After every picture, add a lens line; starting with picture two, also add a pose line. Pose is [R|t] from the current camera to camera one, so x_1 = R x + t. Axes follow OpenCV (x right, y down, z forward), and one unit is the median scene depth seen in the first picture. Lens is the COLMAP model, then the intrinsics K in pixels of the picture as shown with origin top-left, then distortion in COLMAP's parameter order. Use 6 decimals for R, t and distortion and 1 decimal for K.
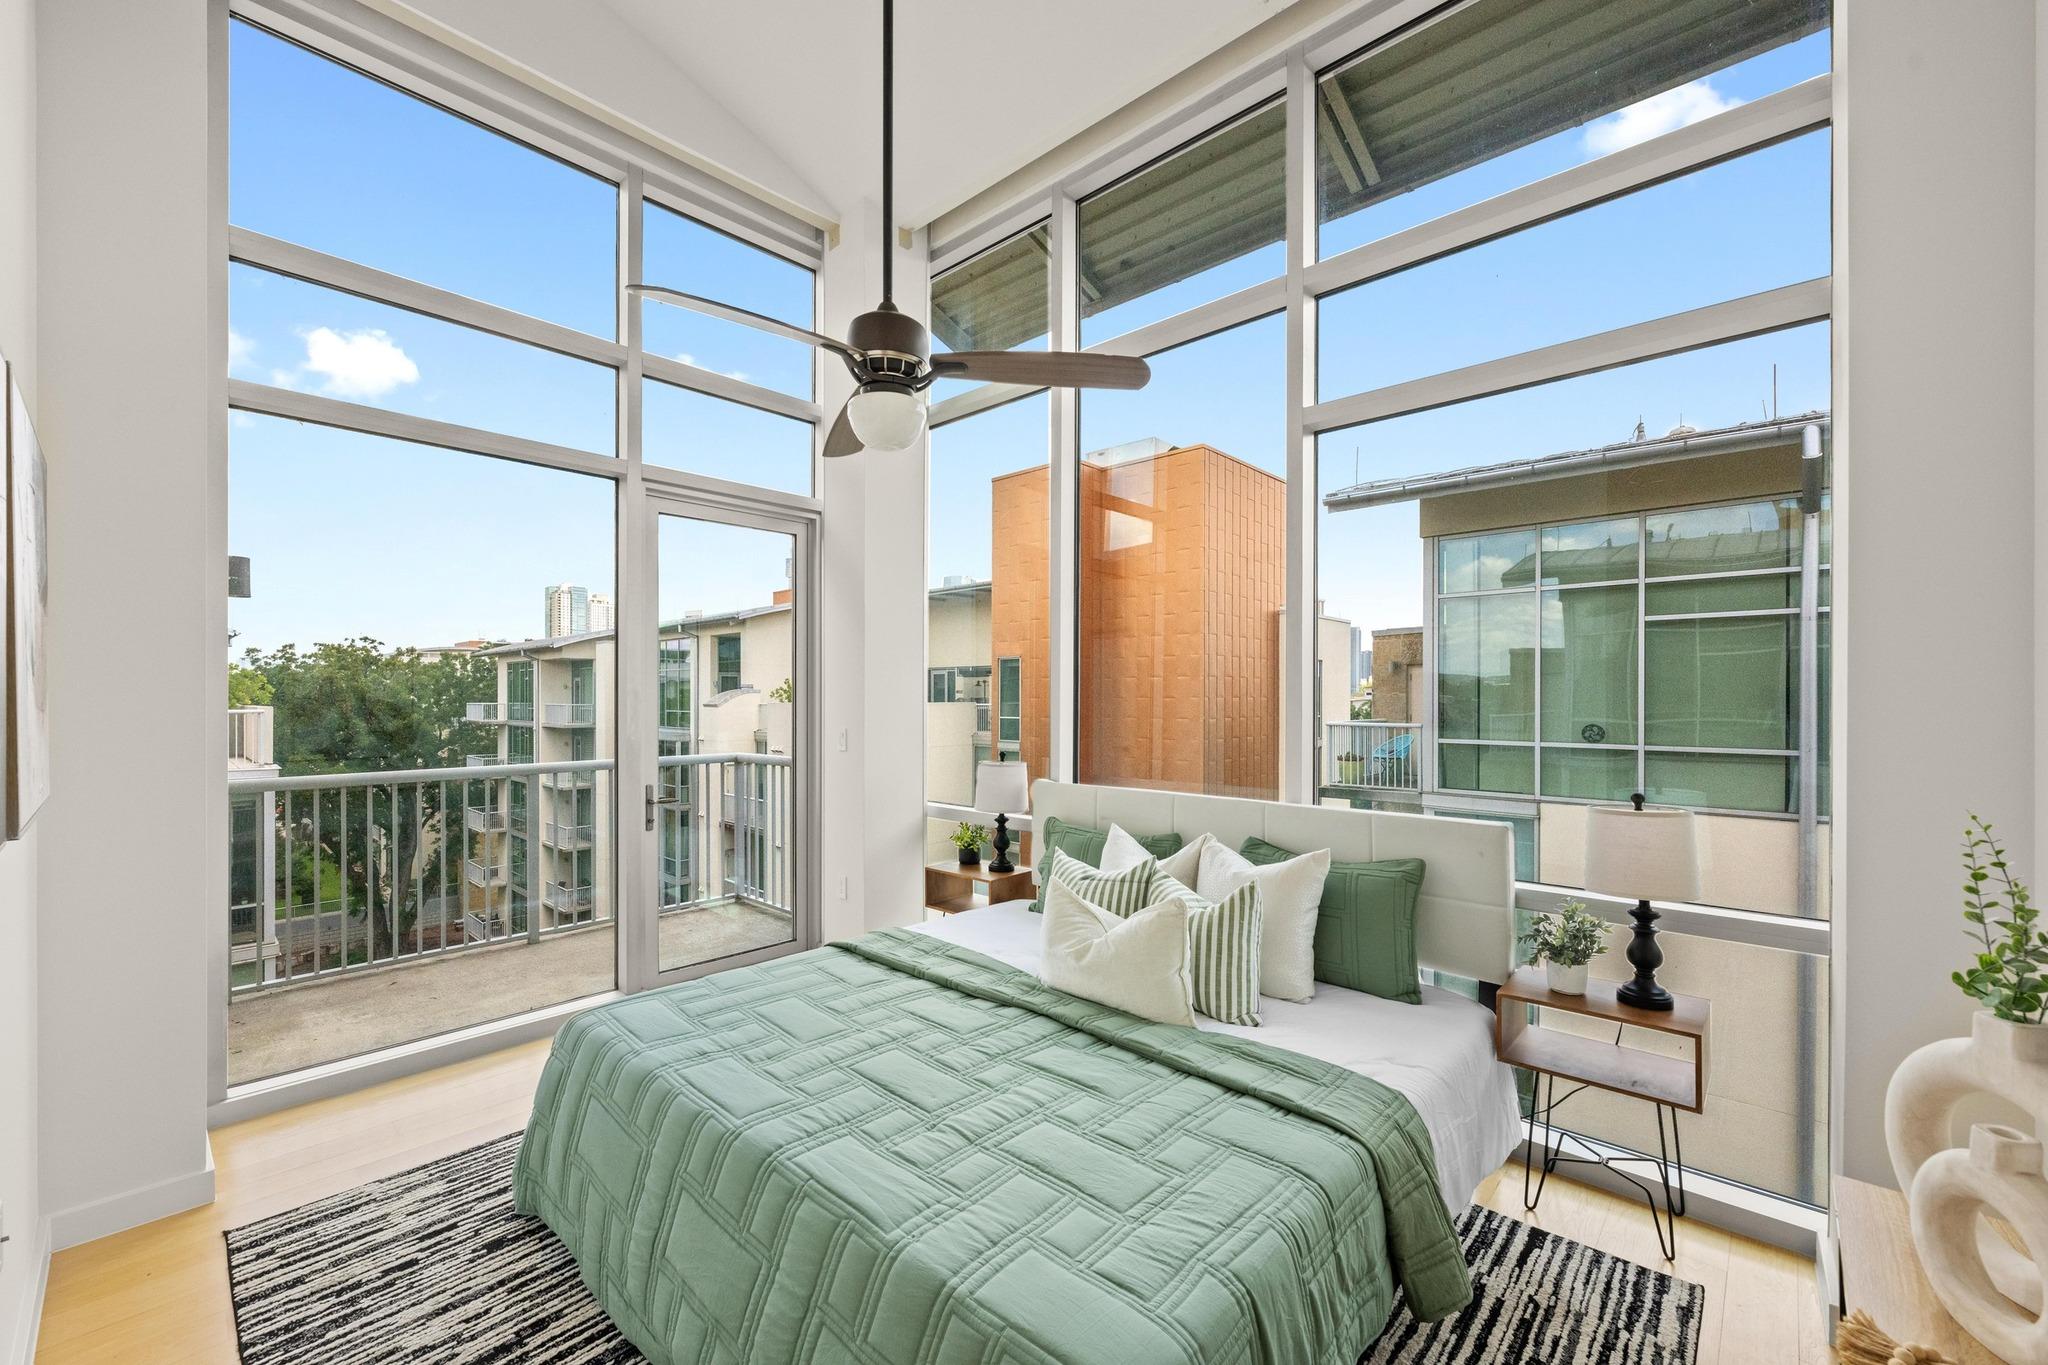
lens RADIAL K [[811.5, 0, 1031.4], [0, 811.5, 699.7], [0, 0, 1]] dist [-0.000631, 0.000488]
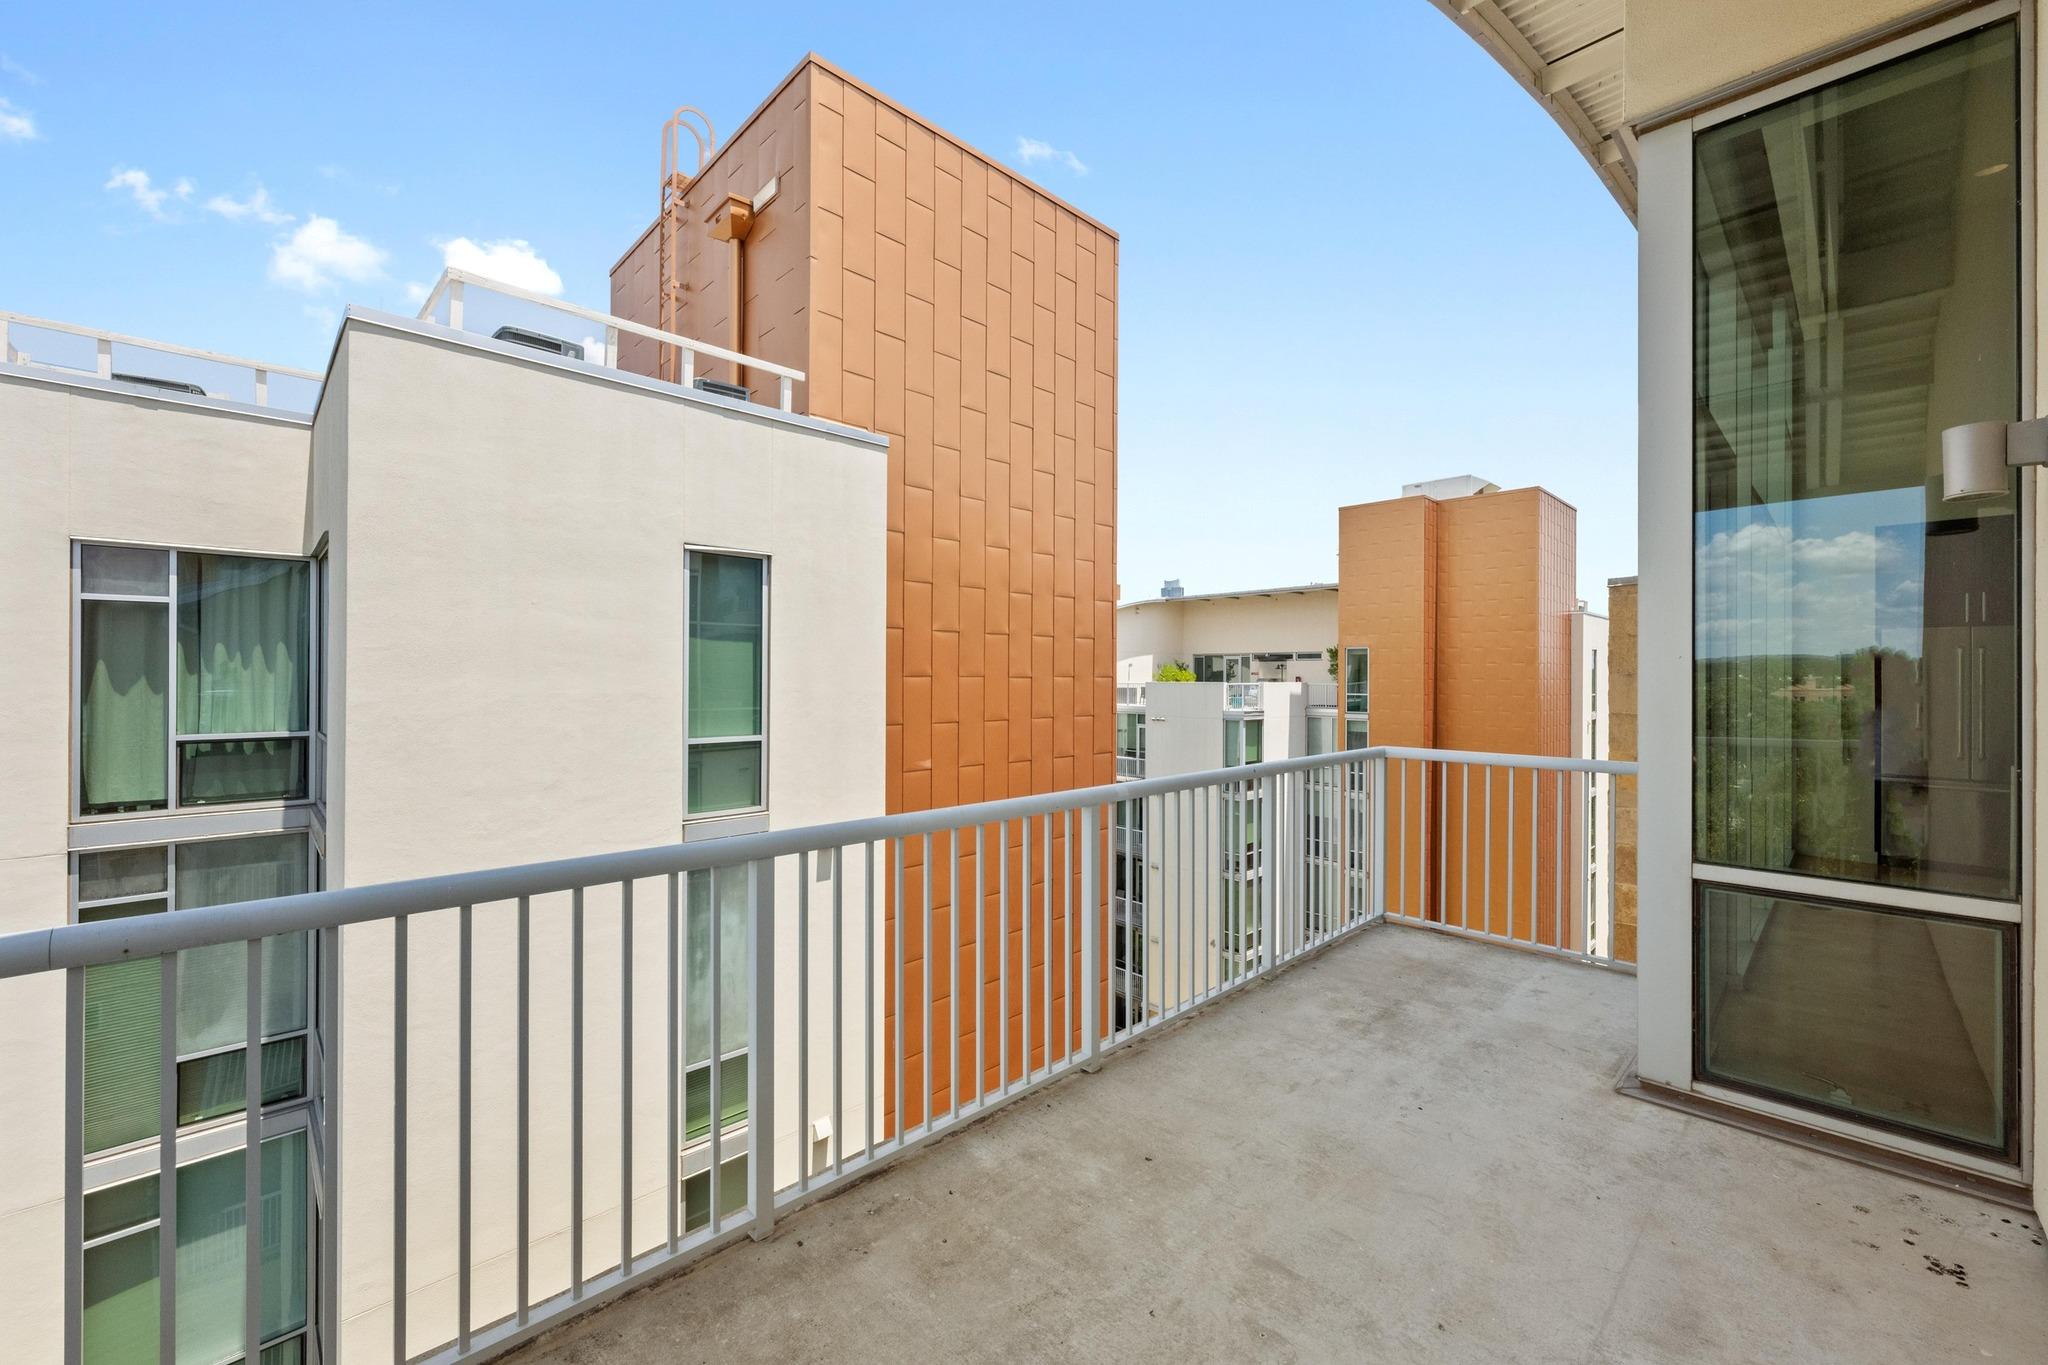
lens RADIAL K [[811.5, 0, 1031.3], [0, 811.5, 673.8], [0, 0, 1]] dist [-0.000631, 0.000488]
pose [[0.998533, 0.003697, -0.054015, -0.285508], [-0.004152, 0.999957, -0.008311, 0.001350], [0.053982, 0.008523, 0.998506, -0.186100]]
